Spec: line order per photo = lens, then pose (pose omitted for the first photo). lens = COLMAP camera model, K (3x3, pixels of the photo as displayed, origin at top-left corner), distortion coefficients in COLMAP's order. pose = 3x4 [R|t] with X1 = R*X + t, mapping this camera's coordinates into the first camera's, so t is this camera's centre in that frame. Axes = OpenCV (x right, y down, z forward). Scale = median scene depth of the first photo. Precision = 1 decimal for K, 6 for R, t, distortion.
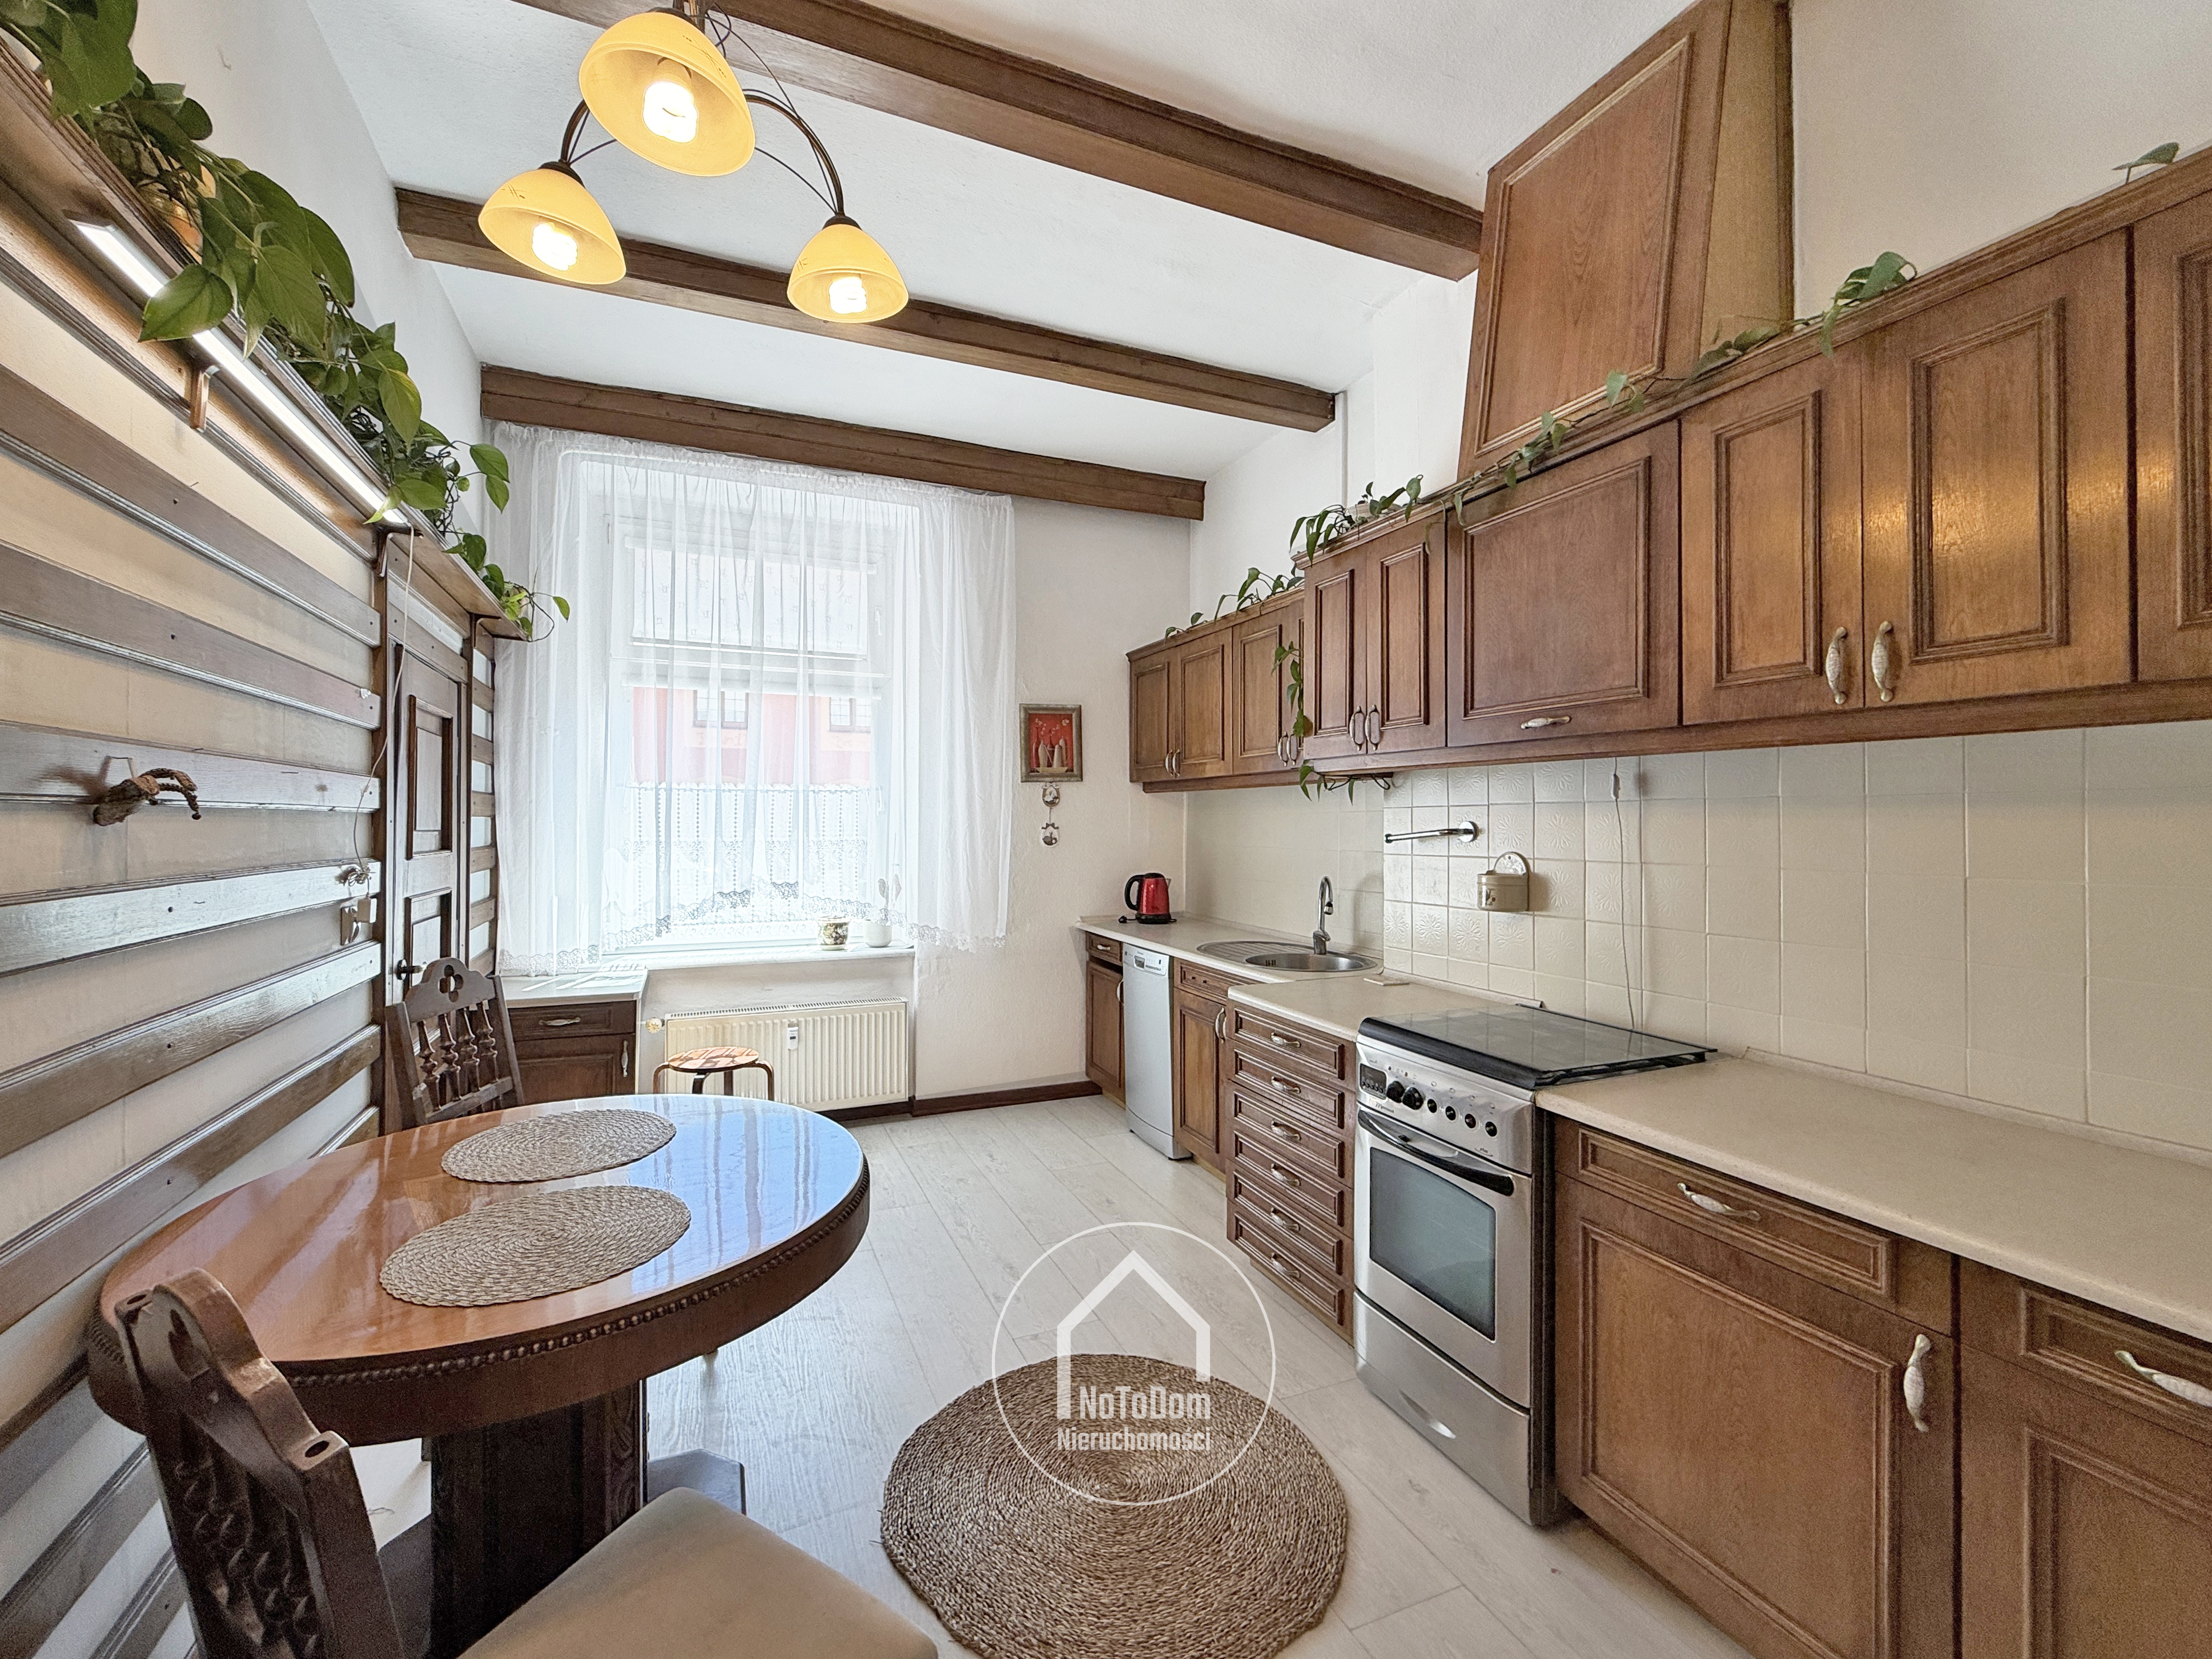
lens RADIAL K [[921.5, 0, 1093.6], [0, 921.5, 821.2], [0, 0, 1]] dist [0.000104, -0.000107]
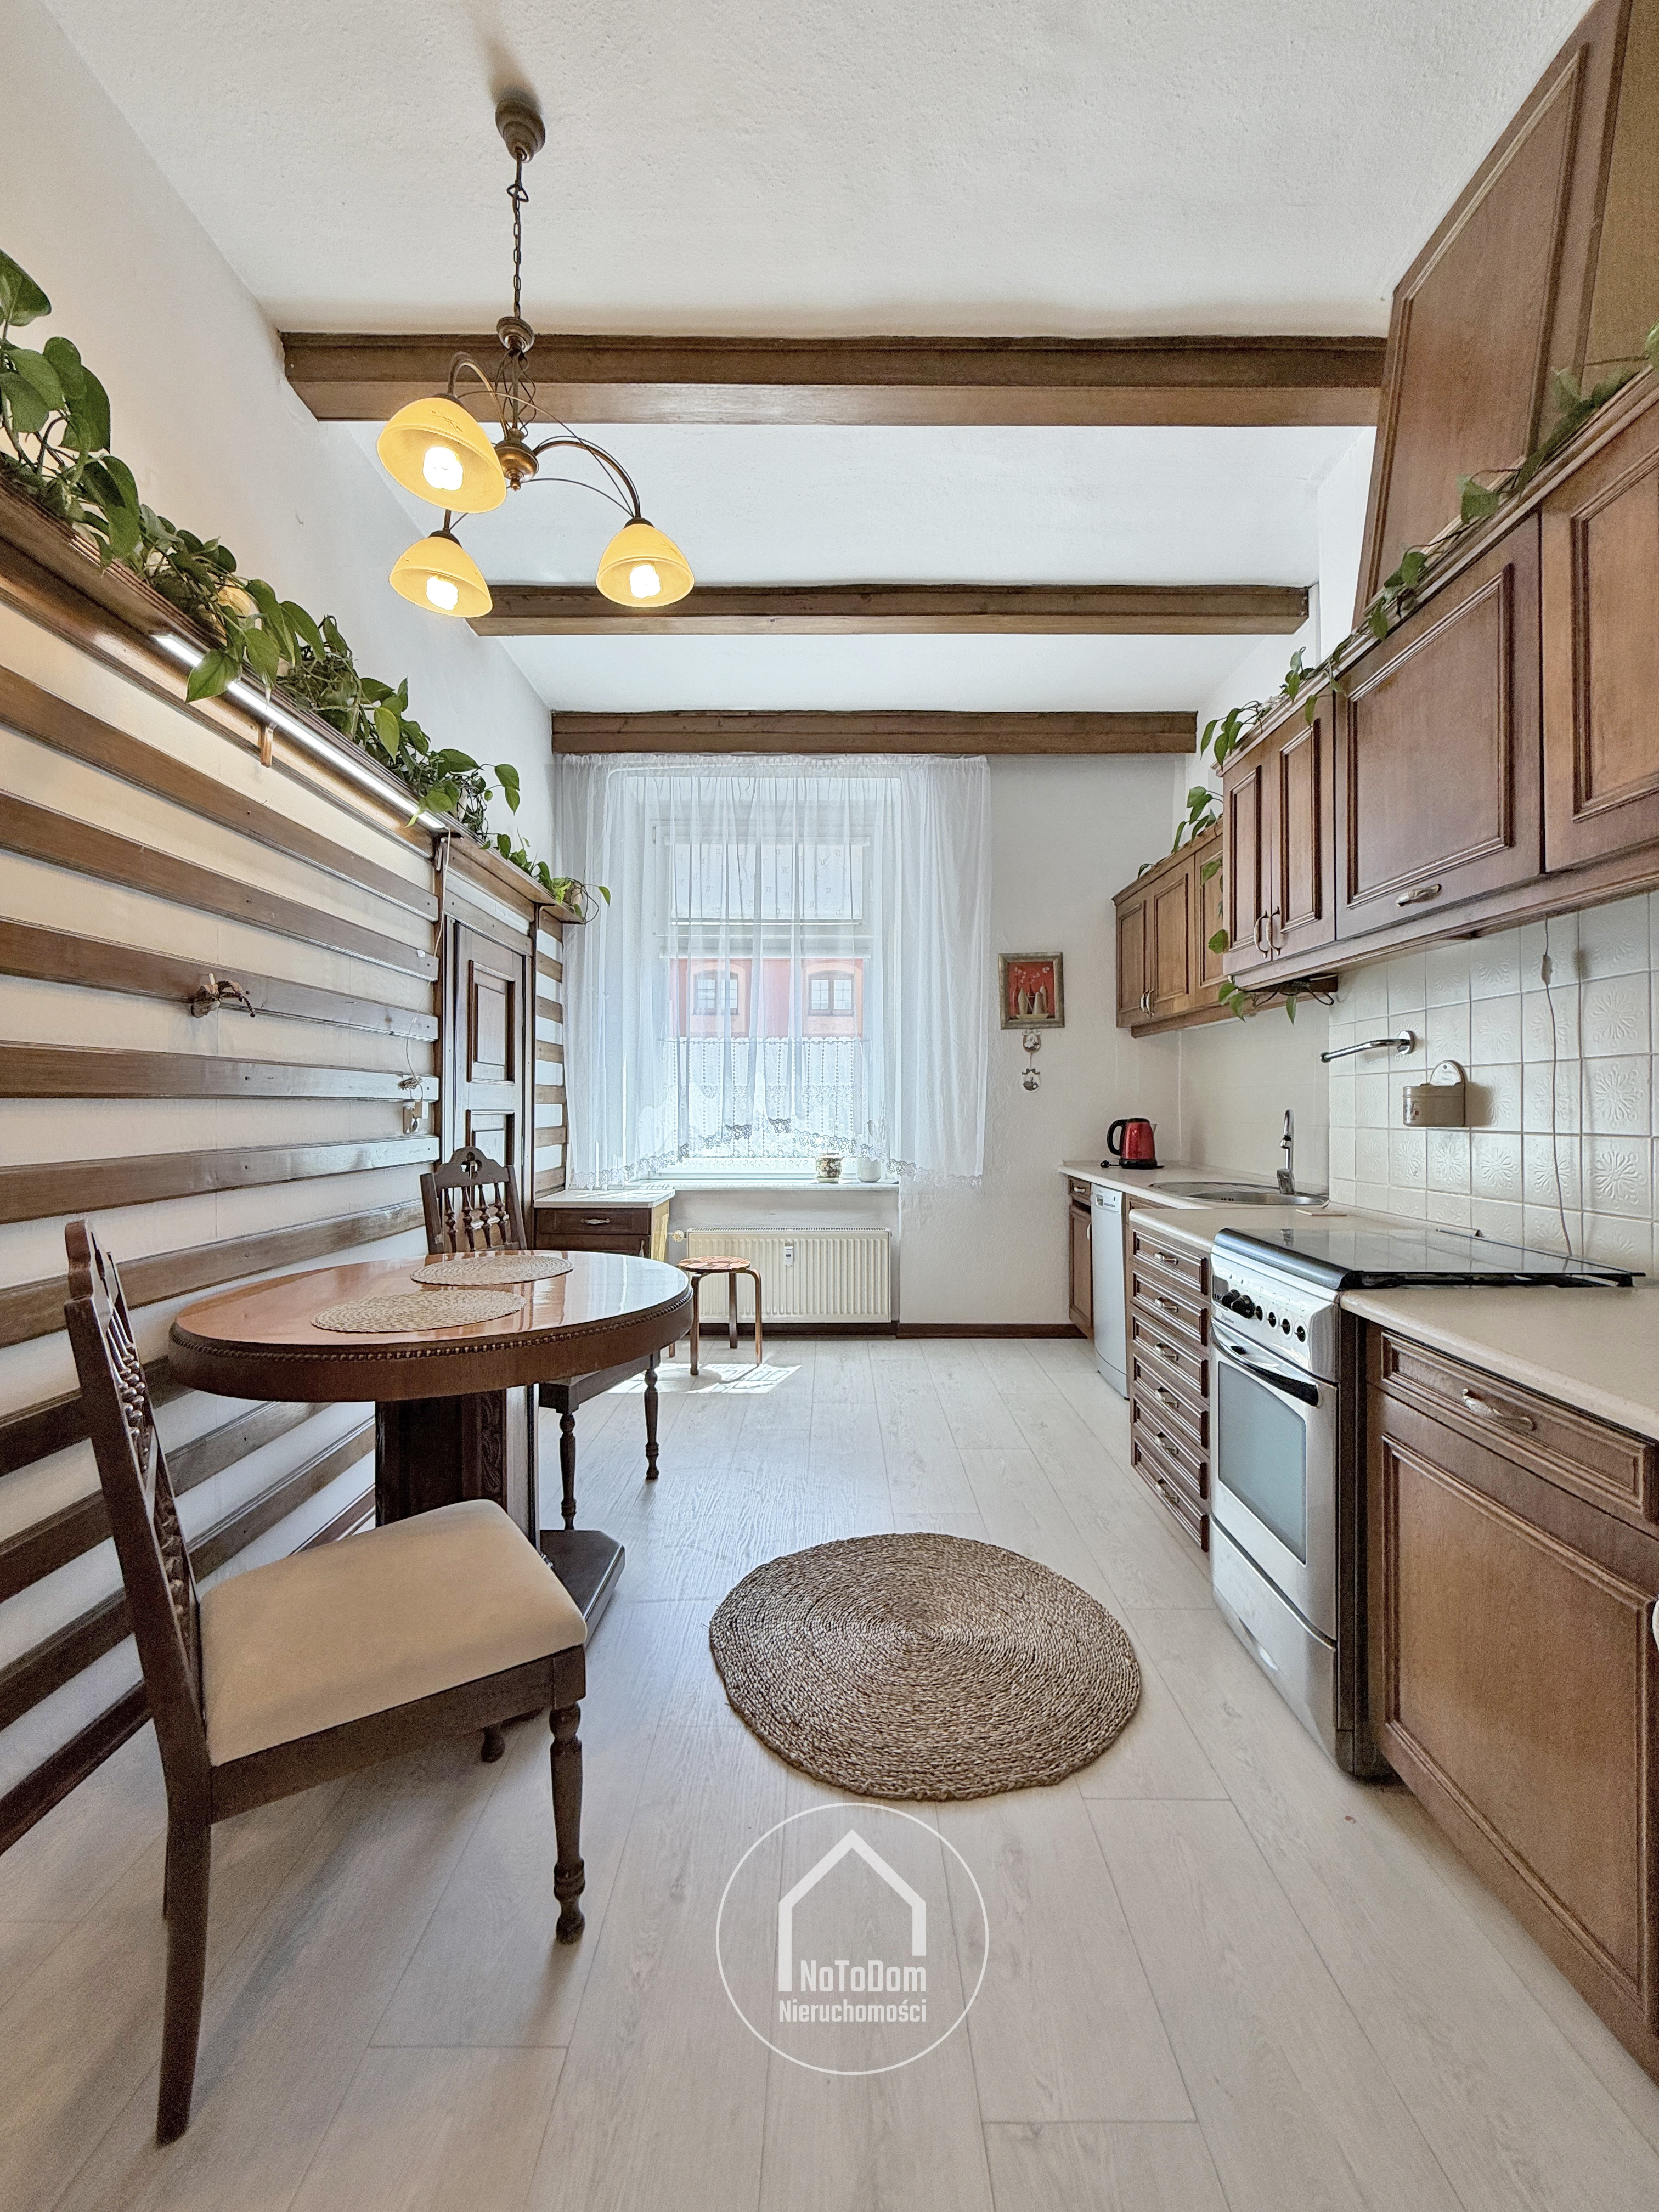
lens RADIAL K [[887.0, 0, 834.2], [0, 887.0, 1099.7], [0, 0, 1]] dist [-0.000669, -0.000032]
pose [[0.924755, -0.004236, -0.380540, 0.222361], [0.004005, 0.999991, -0.001398, 0.065315], [0.380542, -0.000231, 0.924763, 0.002597]]
